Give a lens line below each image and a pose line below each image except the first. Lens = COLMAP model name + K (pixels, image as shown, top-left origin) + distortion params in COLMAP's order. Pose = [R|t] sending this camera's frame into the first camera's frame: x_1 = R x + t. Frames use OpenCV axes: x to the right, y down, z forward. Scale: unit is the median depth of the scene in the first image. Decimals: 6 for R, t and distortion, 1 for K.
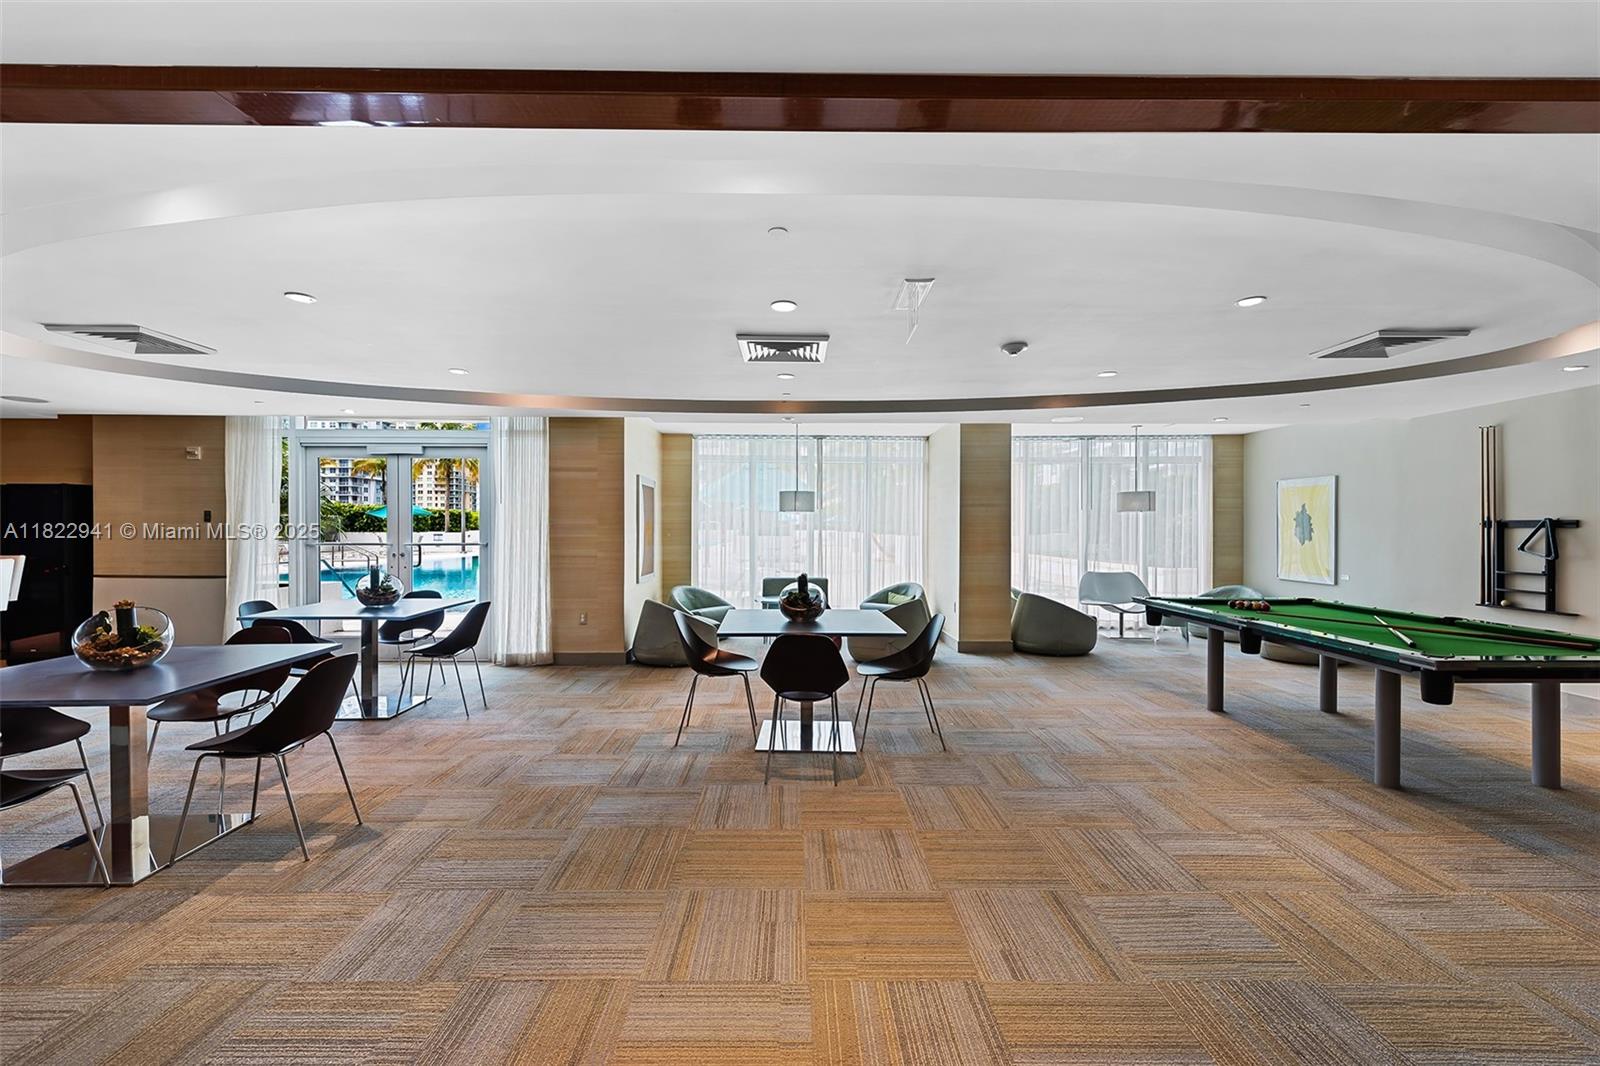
lens RADIAL K [[682.1, 0, 800.1], [0, 682.1, 530.5], [0, 0, 1]] dist [0.002384, 0.000055]
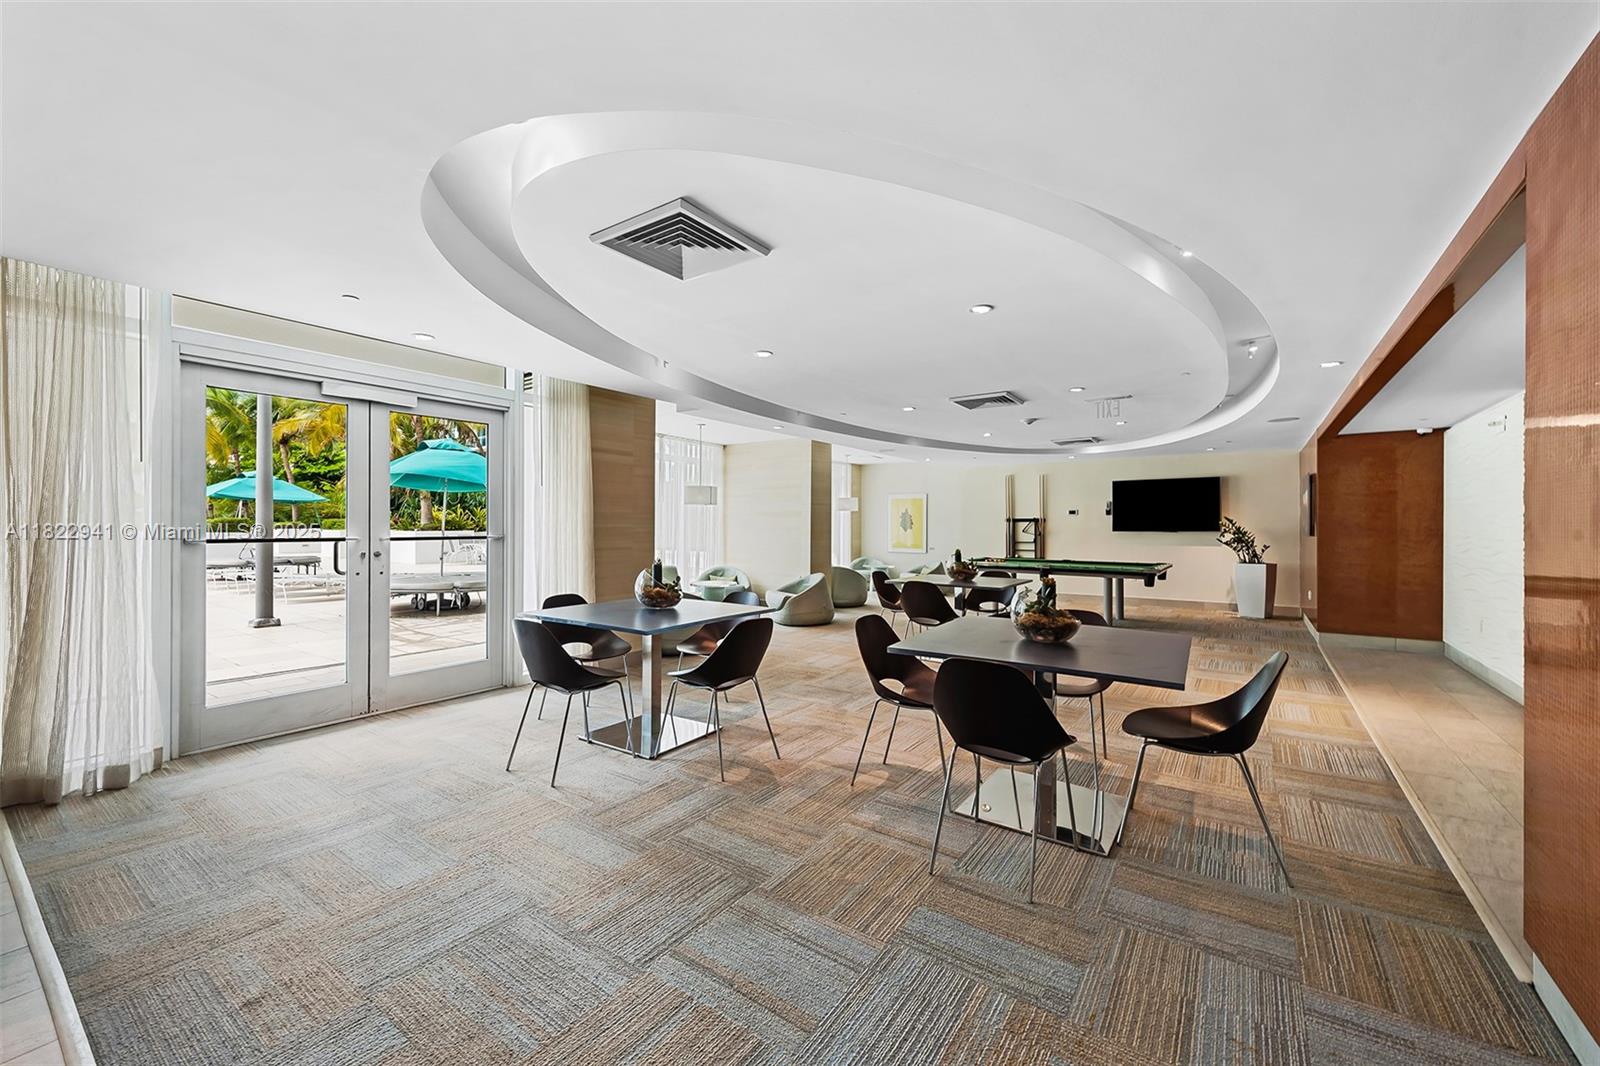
lens RADIAL K [[637.6, 0, 800.6], [0, 637.6, 524.0], [0, 0, 1]] dist [-0.001038, 0.000329]
pose [[0.582329, 0.003063, 0.812947, -1.014298], [0.002461, 0.999982, -0.005531, 0.012769], [-0.812949, 0.005221, 0.582311, 0.366932]]
